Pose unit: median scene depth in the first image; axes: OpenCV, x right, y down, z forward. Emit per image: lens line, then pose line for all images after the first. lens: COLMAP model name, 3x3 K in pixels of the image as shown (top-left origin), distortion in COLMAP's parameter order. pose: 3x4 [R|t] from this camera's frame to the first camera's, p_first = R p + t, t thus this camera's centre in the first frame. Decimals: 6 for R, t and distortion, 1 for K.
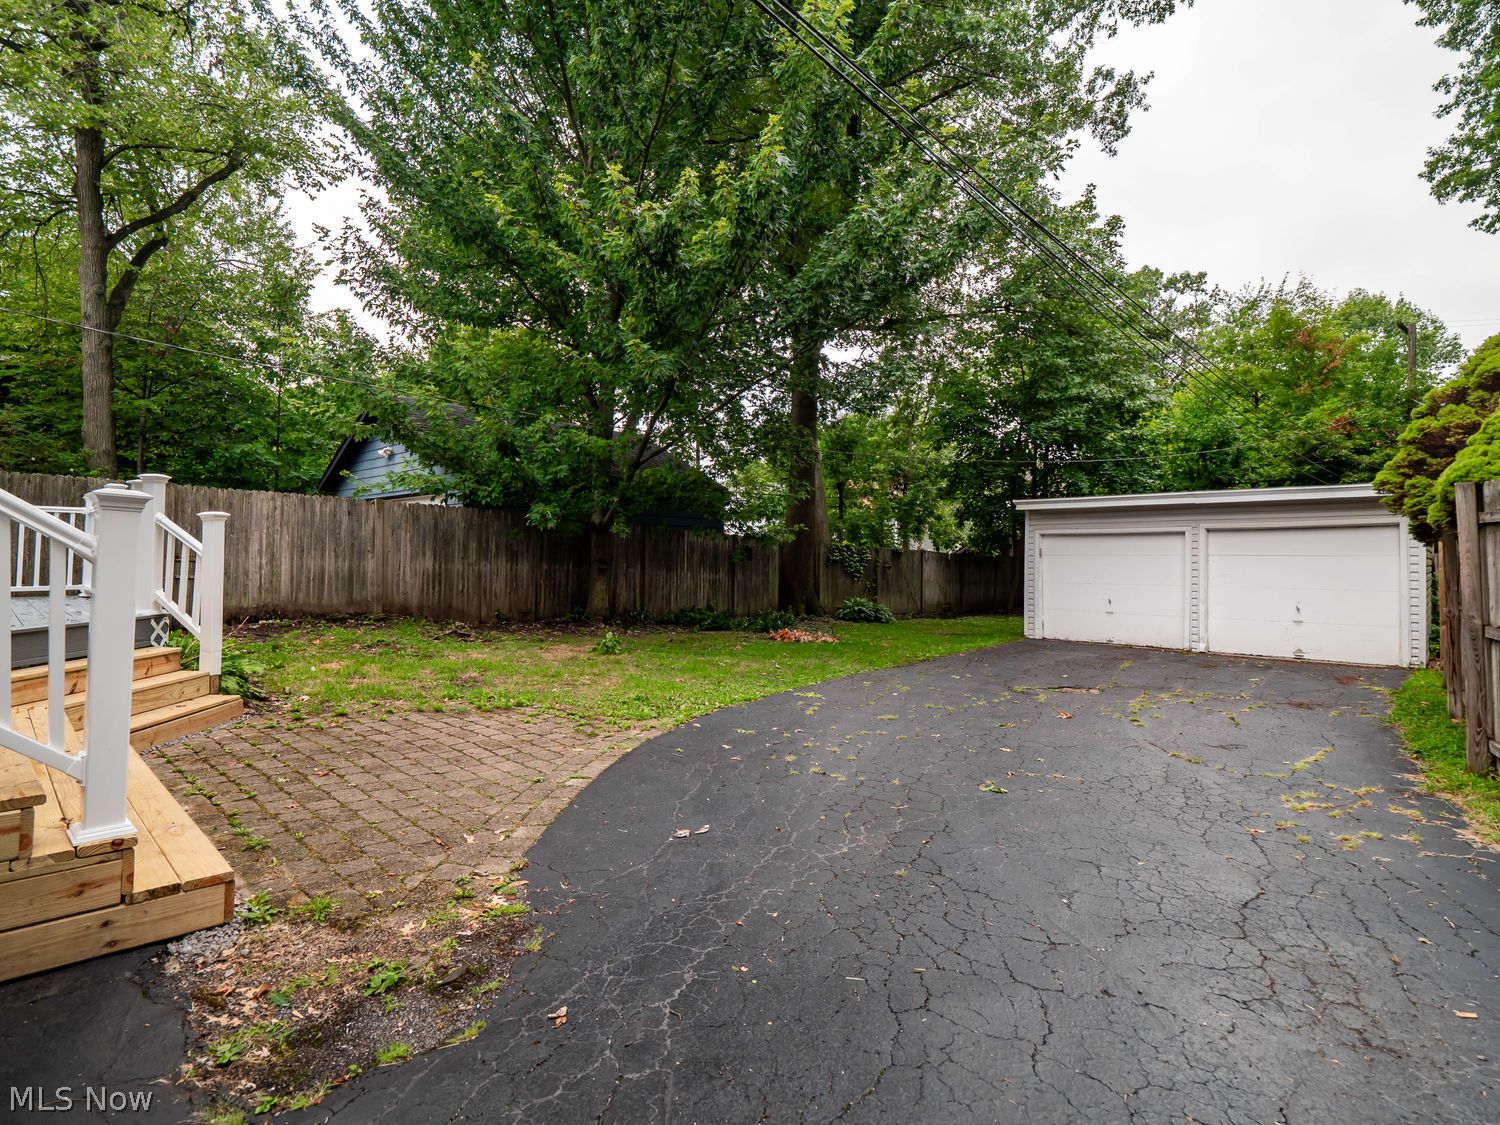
lens RADIAL K [[787.3, 0, 719.9], [0, 787.3, 540.4], [0, 0, 1]] dist [0.000472, 0.001096]
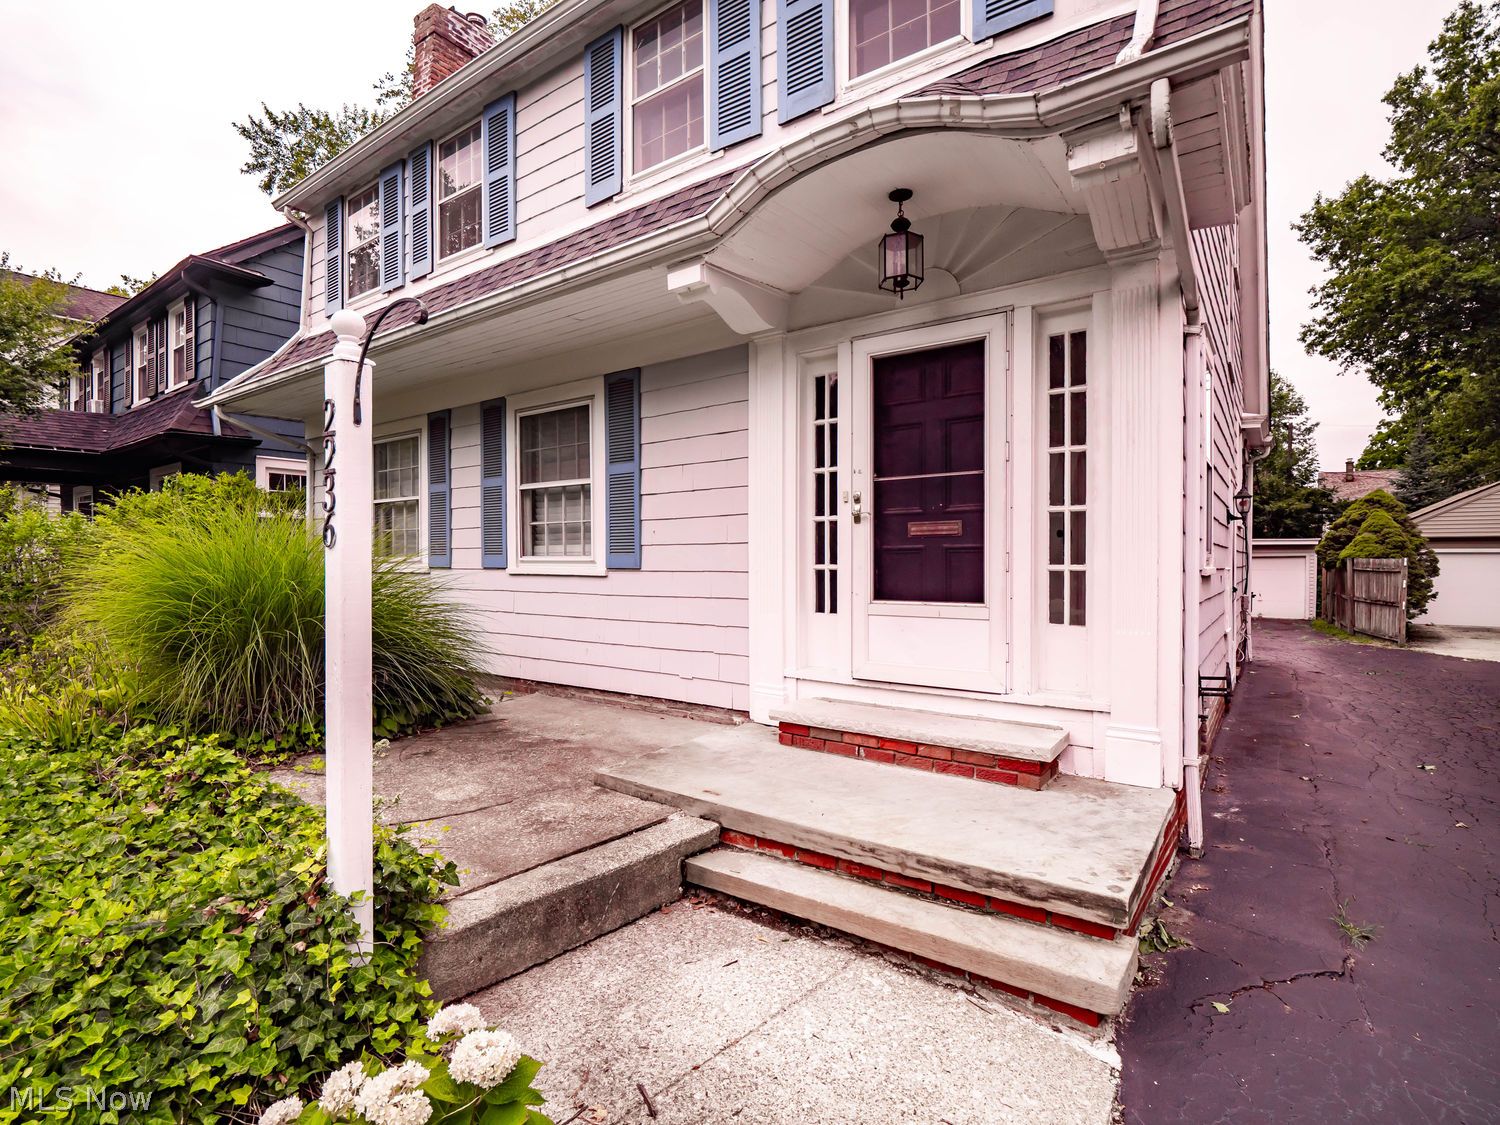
lens RADIAL K [[745.7, 0, 728.9], [0, 745.7, 566.0], [0, 0, 1]] dist [0.001229, 0.000013]
pose [[0.993828, -0.010018, 0.110479, -0.534729], [0.006488, 0.999458, 0.032264, -0.037601], [-0.110742, -0.031348, 0.993355, -0.494304]]
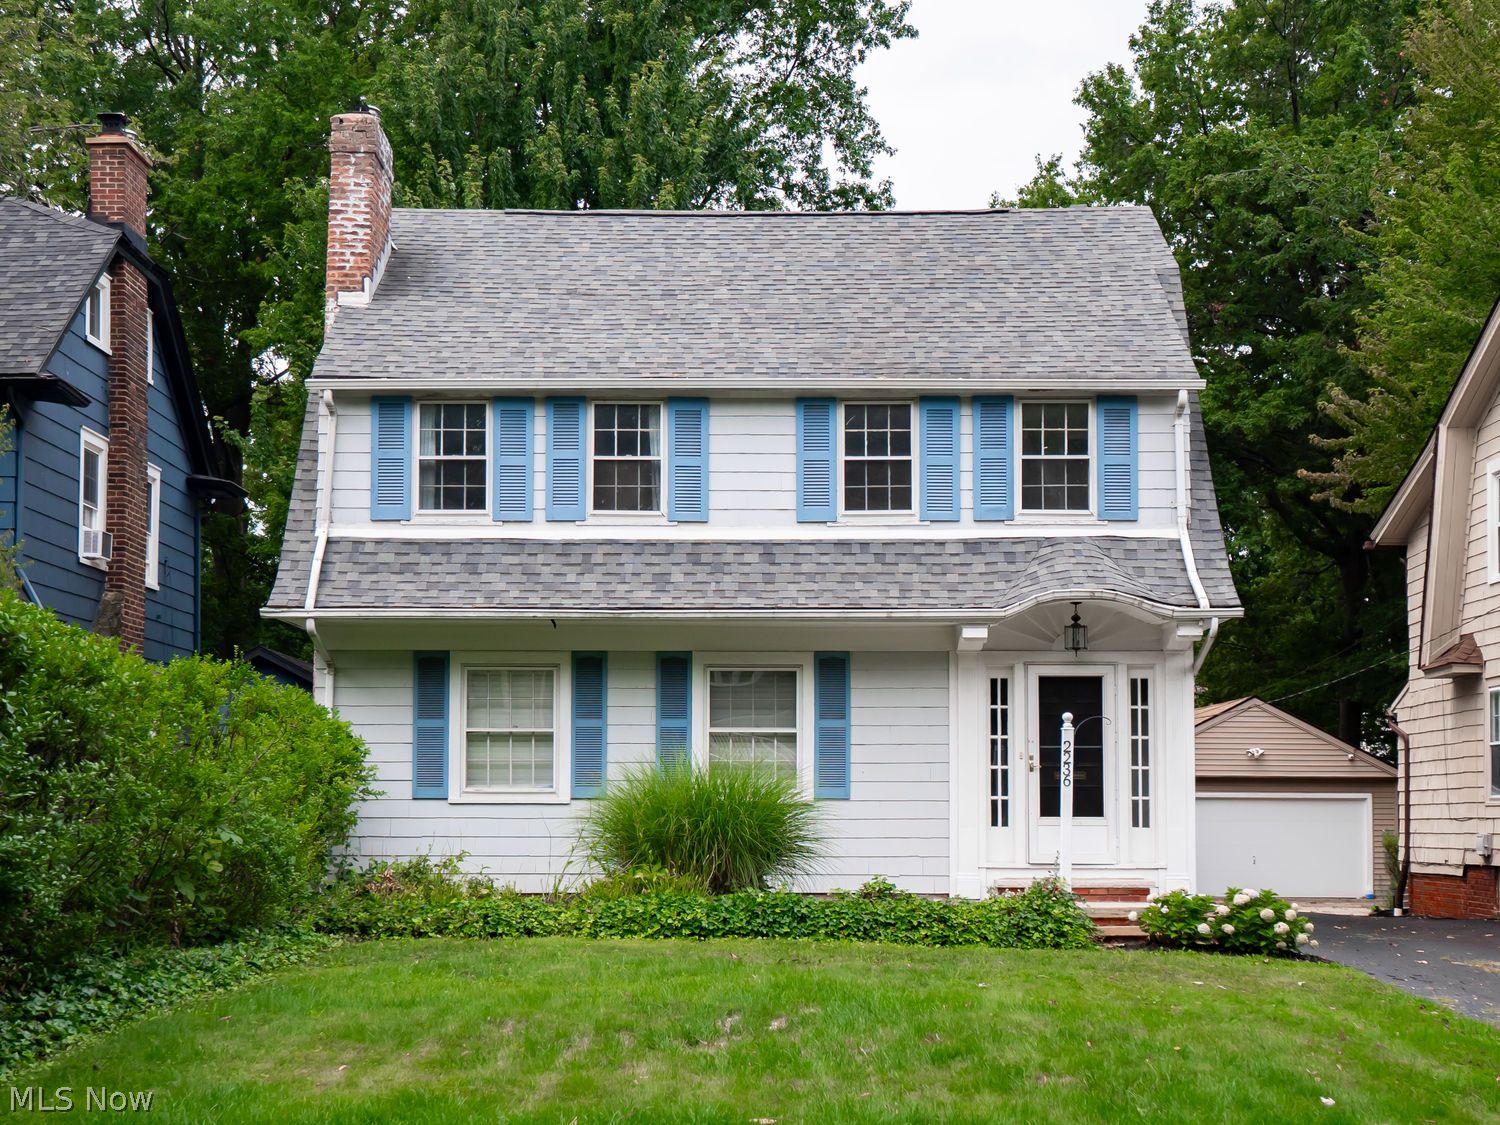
lens RADIAL K [[2197.6, 0, 741.3], [0, 2197.6, 776.3], [0, 0, 1]] dist [0.047923, 0.033813]
pose [[0.747933, 0.008884, 0.663715, -1.222453], [-0.014860, 0.999884, 0.003361, -0.041575], [-0.663608, -0.012377, 0.747978, -0.949392]]
